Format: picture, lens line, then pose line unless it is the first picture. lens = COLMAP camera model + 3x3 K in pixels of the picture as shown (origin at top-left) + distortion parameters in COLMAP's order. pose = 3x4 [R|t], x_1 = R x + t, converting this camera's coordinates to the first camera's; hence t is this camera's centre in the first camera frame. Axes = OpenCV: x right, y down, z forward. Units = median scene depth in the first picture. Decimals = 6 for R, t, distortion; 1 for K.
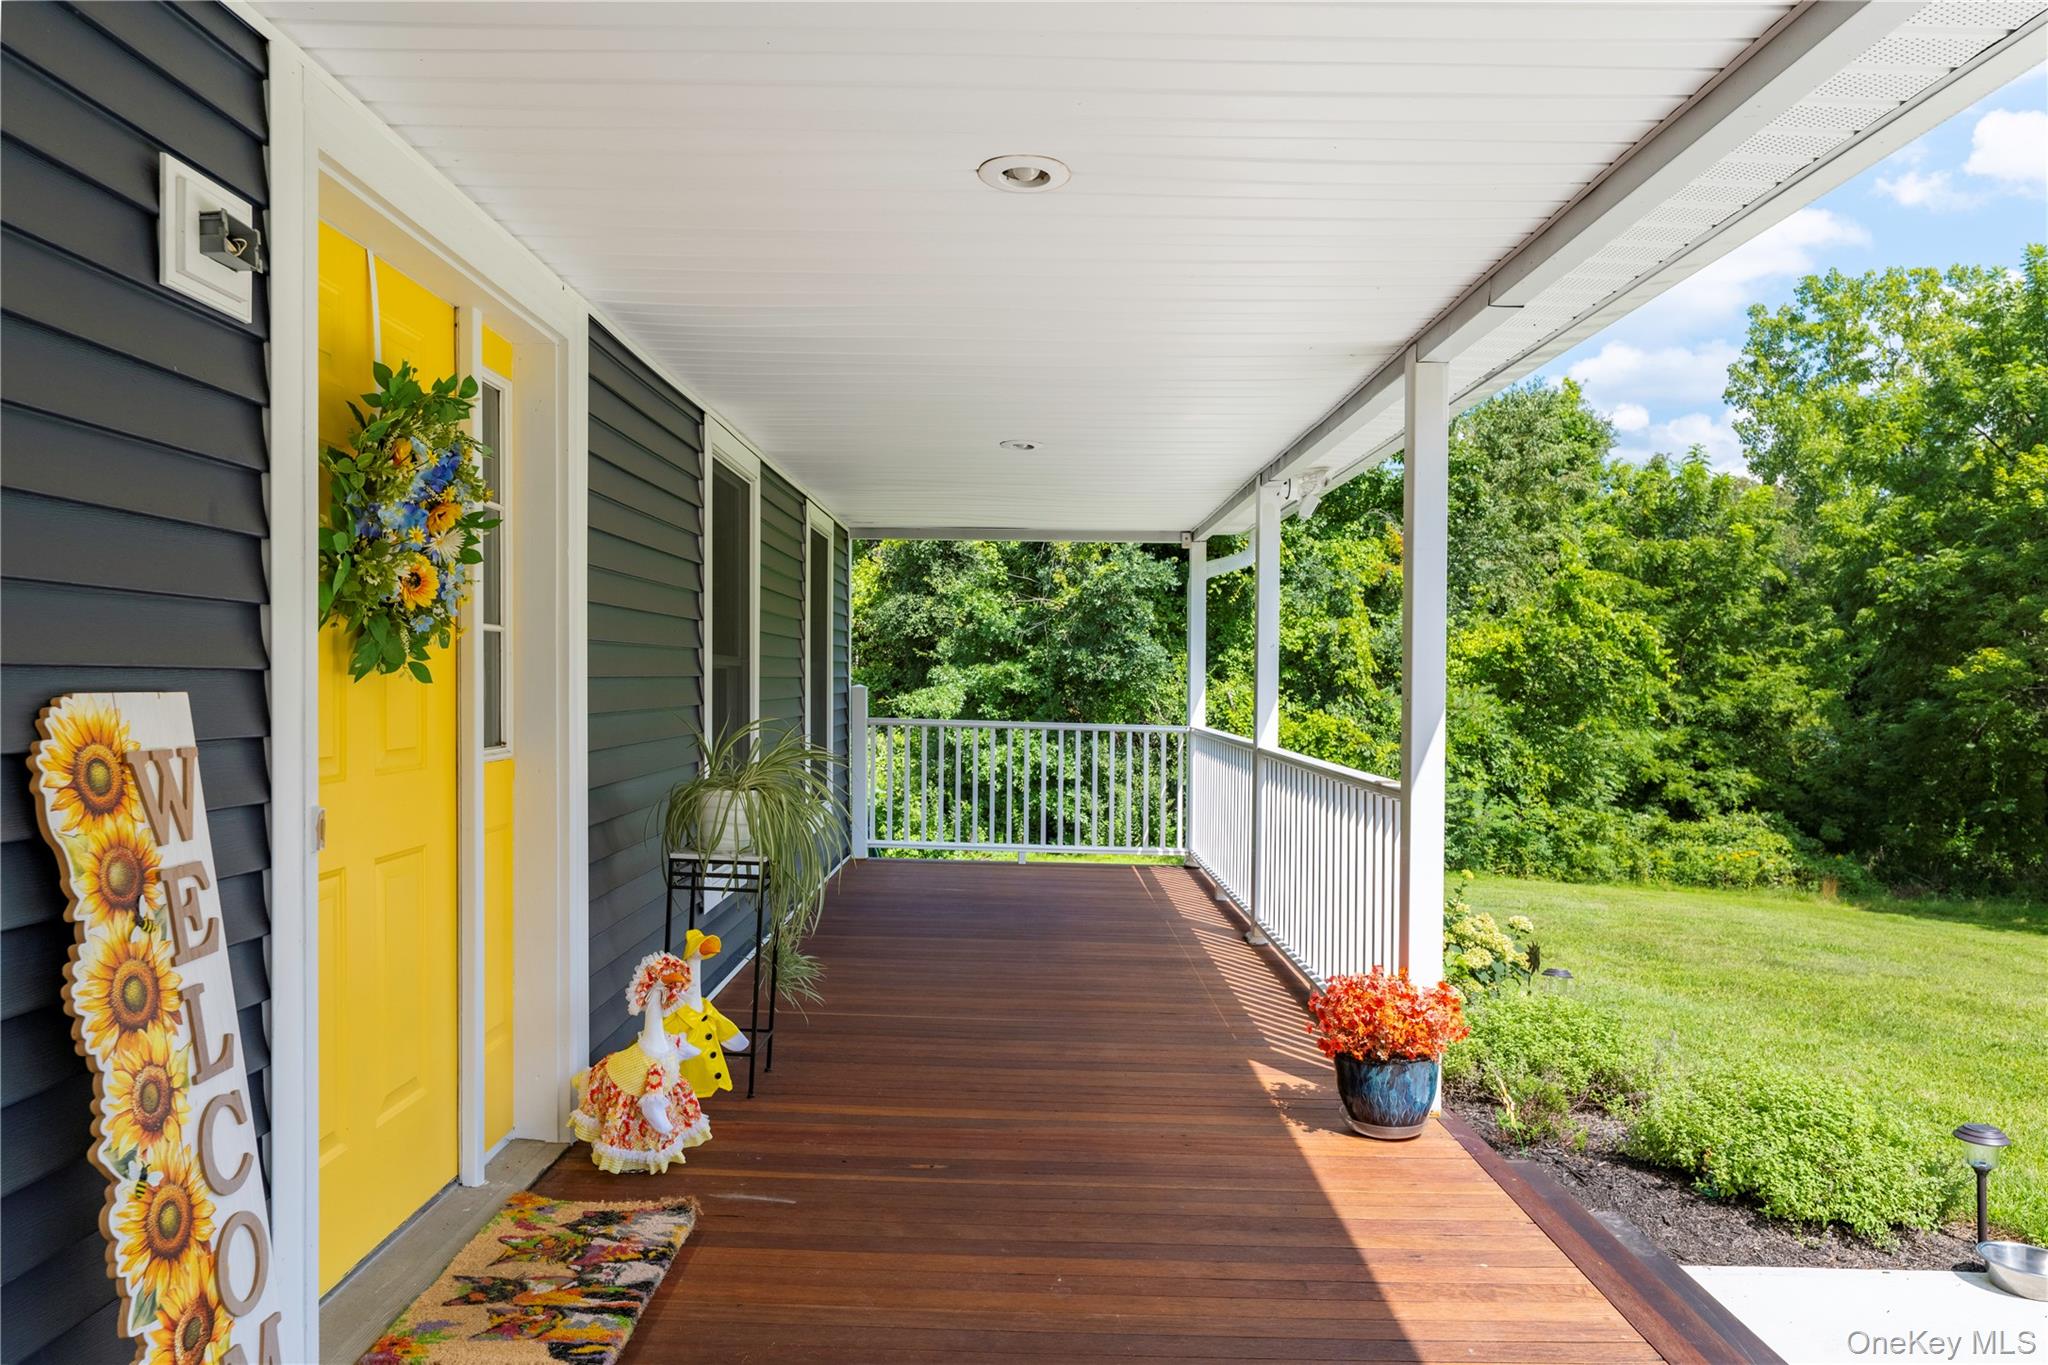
lens RADIAL K [[1359.4, 0, 1022.9], [0, 1359.4, 682.9], [0, 0, 1]] dist [-0.005888, -0.001445]
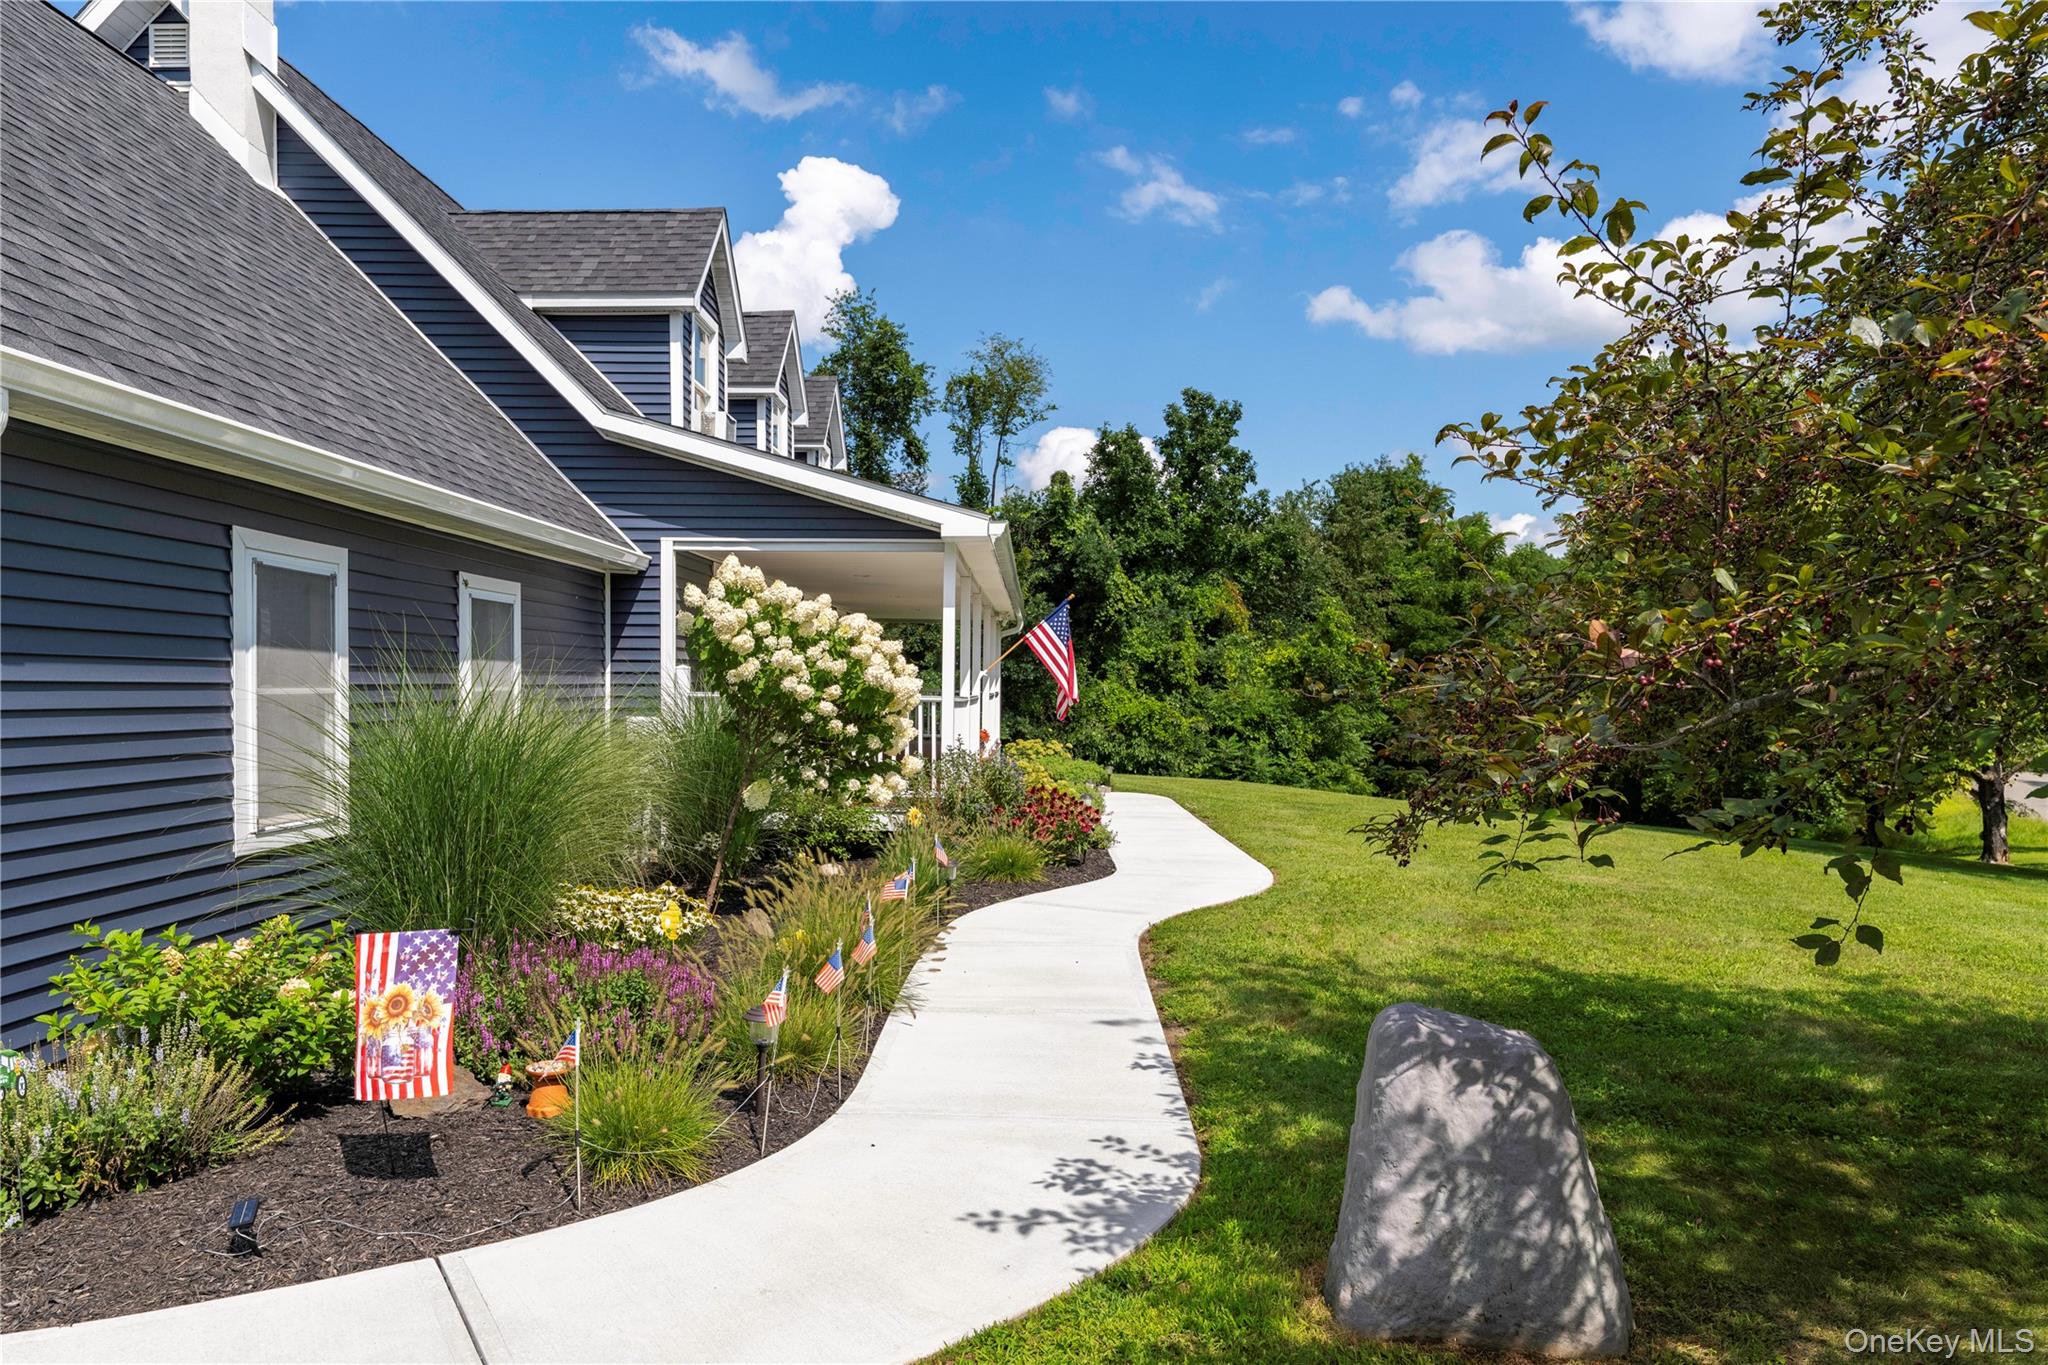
lens RADIAL K [[1359.4, 0, 1023.5], [0, 1359.4, 685.8], [0, 0, 1]] dist [-0.005888, -0.001445]
pose [[0.999978, 0.002597, -0.006087, 0.061844], [-0.002622, 0.999988, -0.004151, 0.011329], [0.006076, 0.004167, 0.999973, -0.579220]]
